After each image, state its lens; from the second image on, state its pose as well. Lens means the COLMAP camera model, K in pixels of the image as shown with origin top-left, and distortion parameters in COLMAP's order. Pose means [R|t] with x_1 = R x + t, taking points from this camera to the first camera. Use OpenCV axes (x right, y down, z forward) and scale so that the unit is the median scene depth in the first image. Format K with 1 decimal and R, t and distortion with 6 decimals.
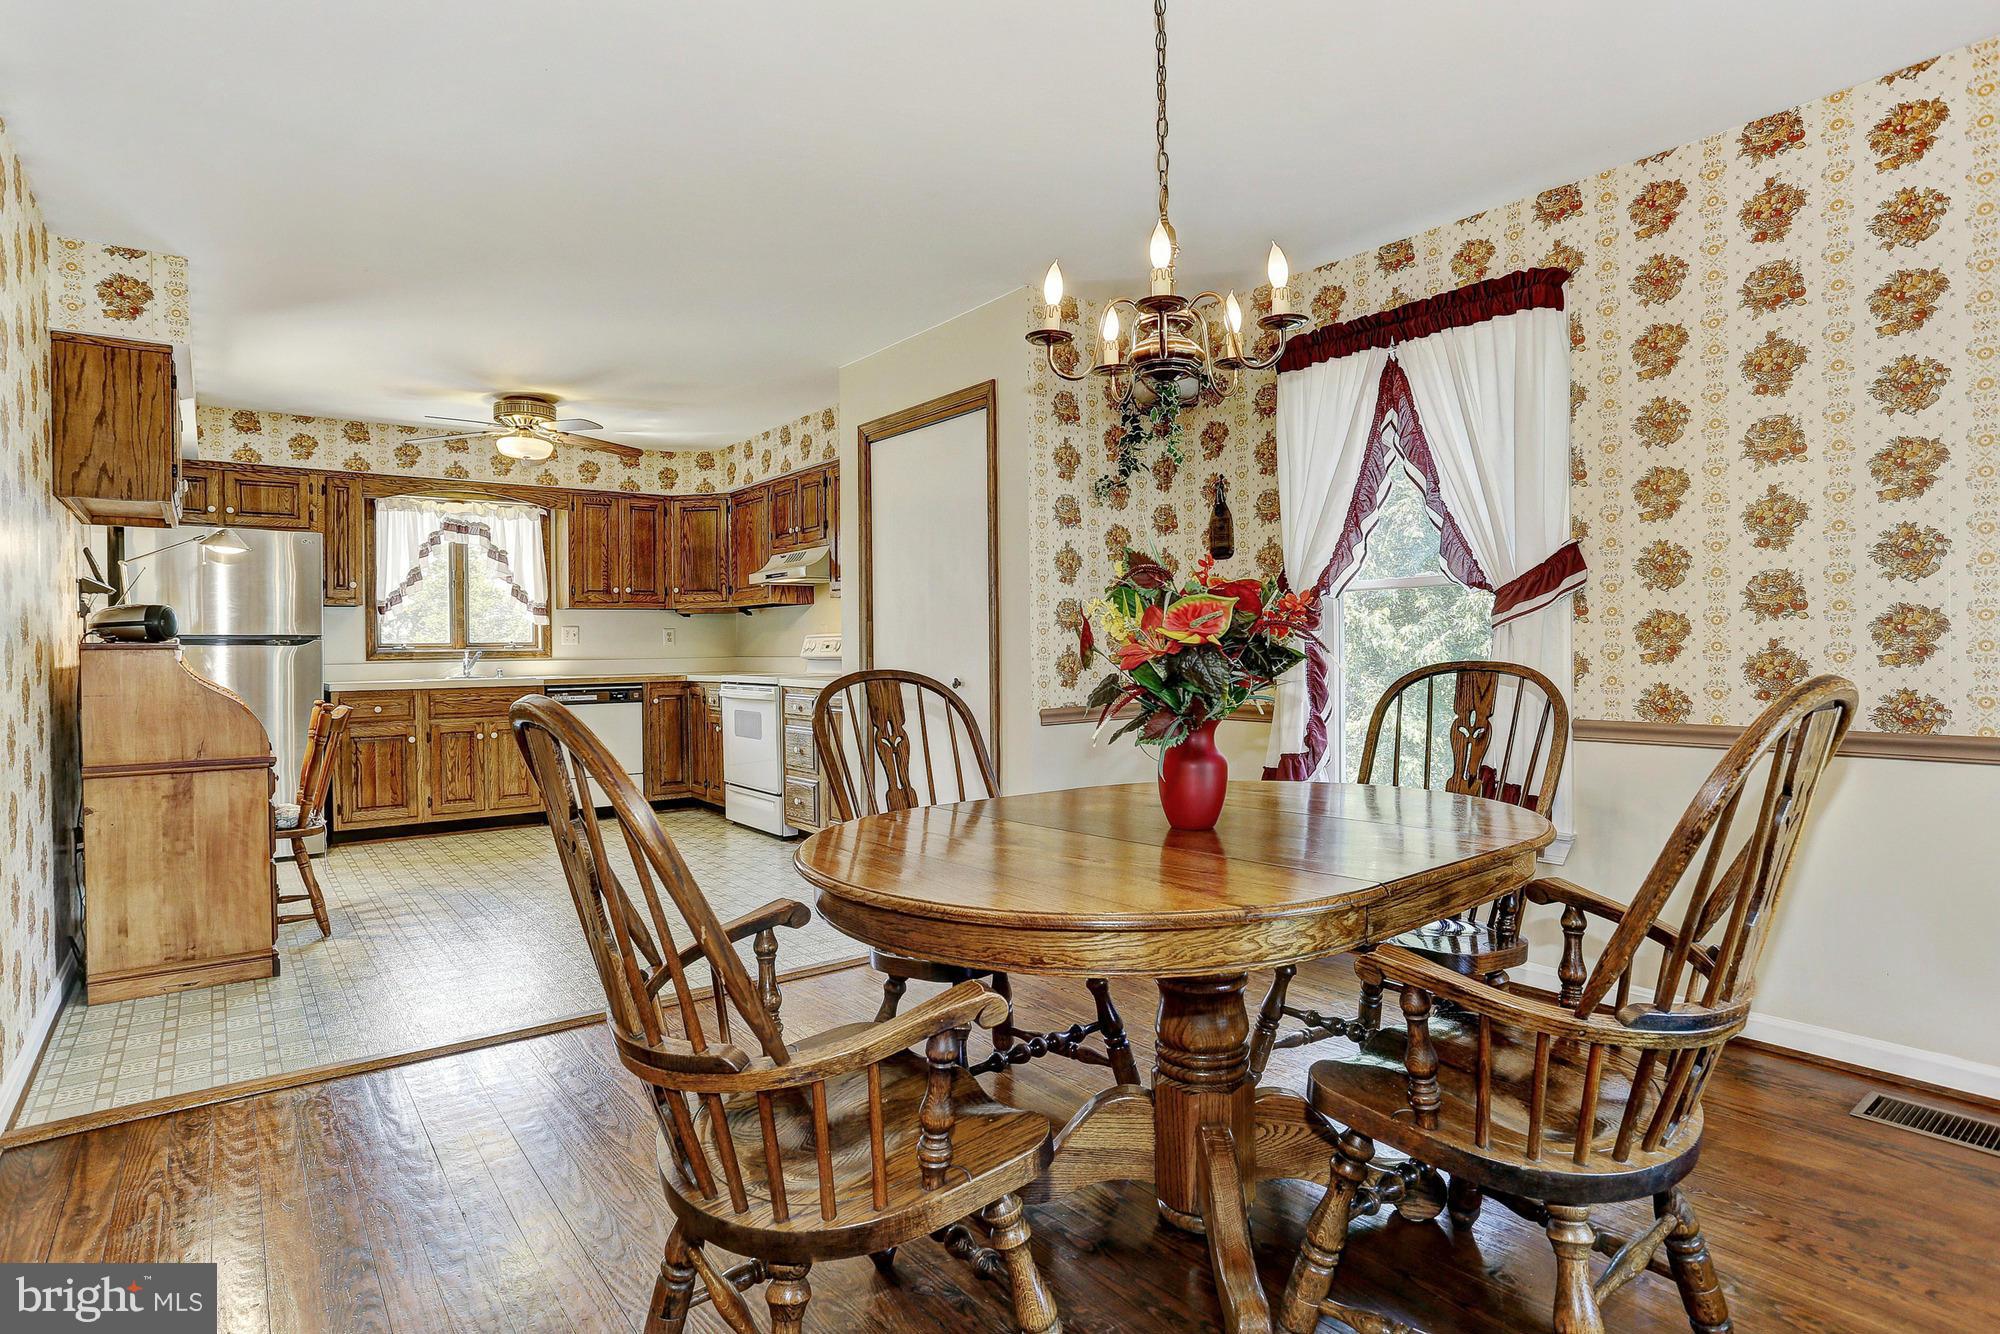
lens RADIAL K [[989.7, 0, 962.2], [0, 989.7, 660.6], [0, 0, 1]] dist [-0.045026, 0.008124]
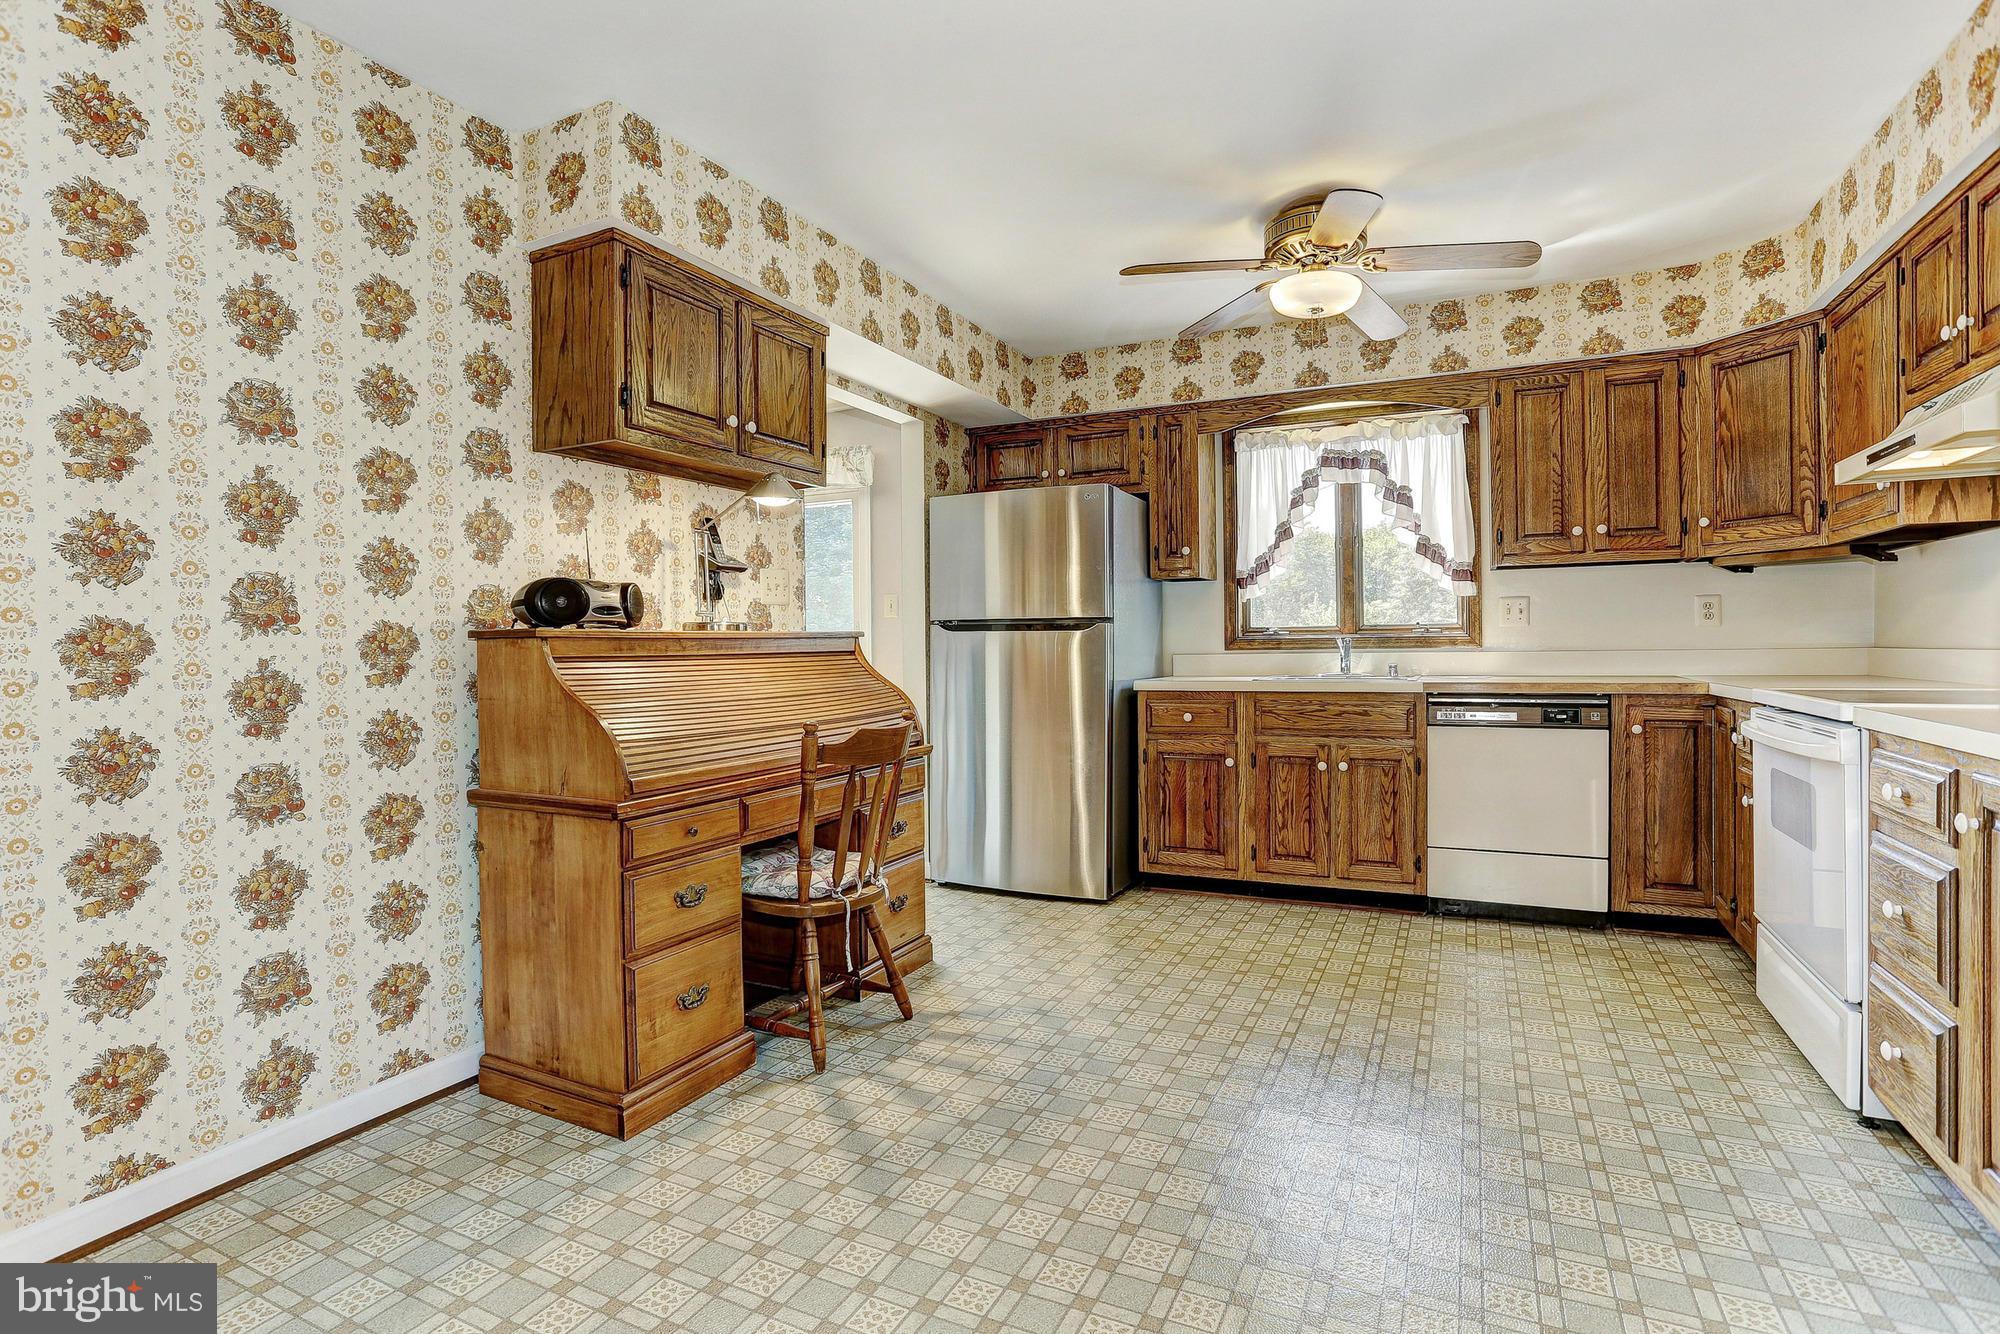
lens RADIAL K [[989.7, 0, 1003.4], [0, 989.7, 654.9], [0, 0, 1]] dist [-0.045026, 0.008124]
pose [[0.473134, 0.013028, -0.880894, -0.008118], [-0.004915, 0.999914, 0.012149, -0.004499], [0.880977, -0.001419, 0.473157, 0.459633]]
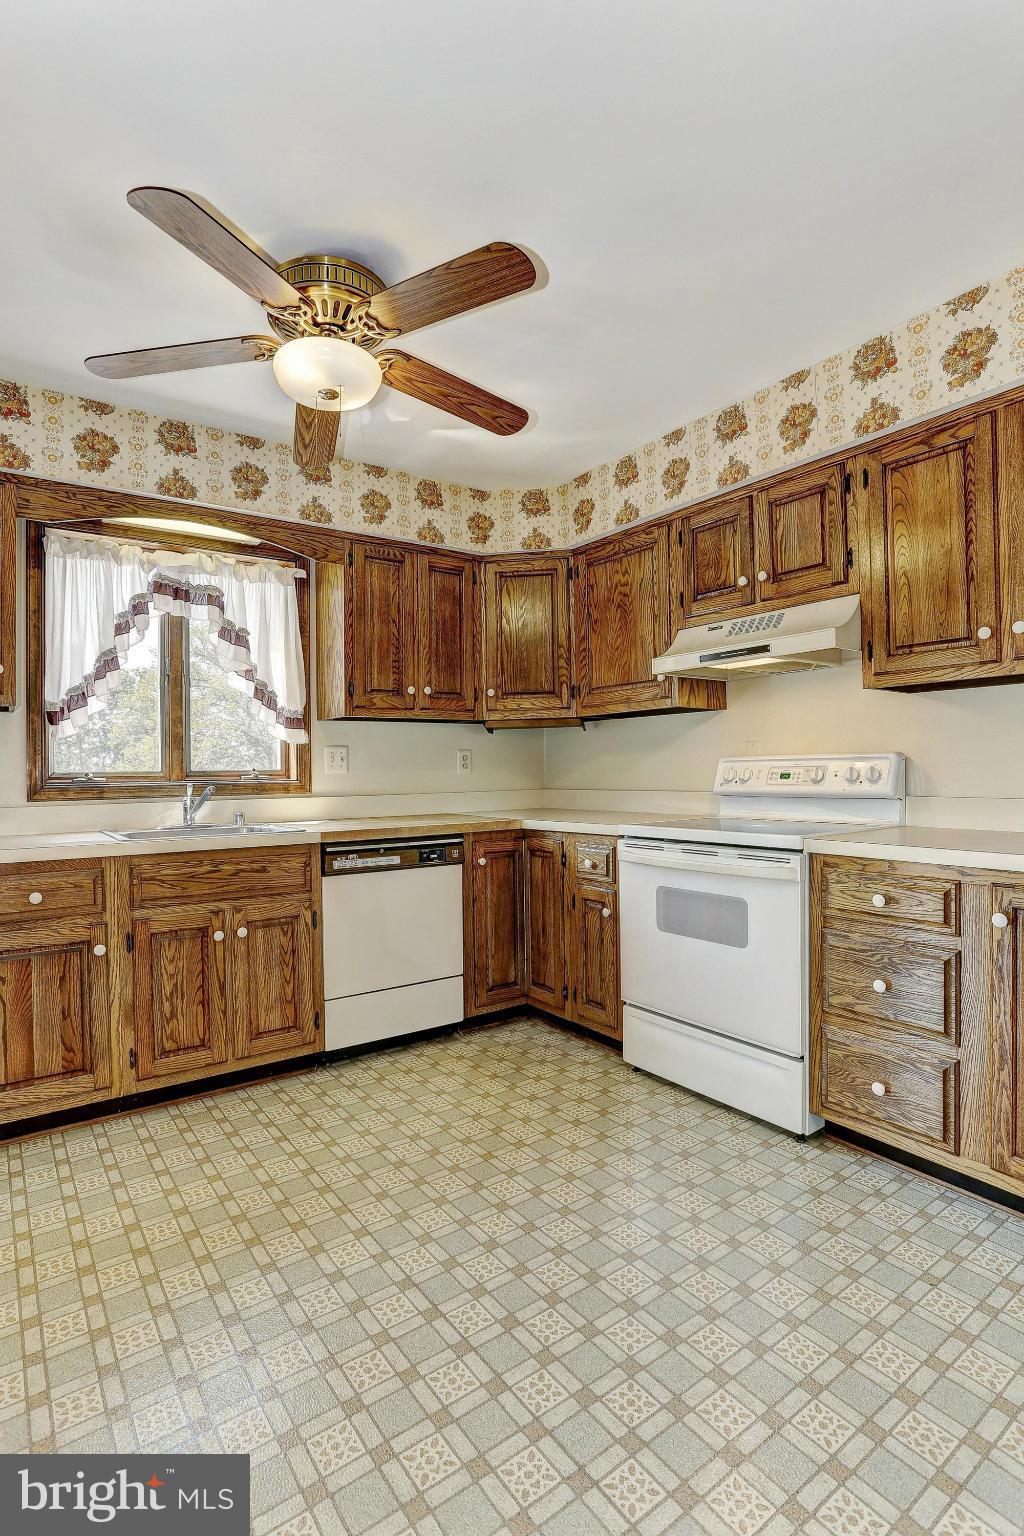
lens RADIAL K [[760.1, 0, 513.7], [0, 760.1, 770.9], [0, 0, 1]] dist [-0.045026, 0.008124]
pose [[0.999831, -0.002472, -0.018198, -0.290045], [0.002244, 0.999919, -0.012514, -0.011930], [0.018227, 0.012471, 0.999756, 0.522344]]
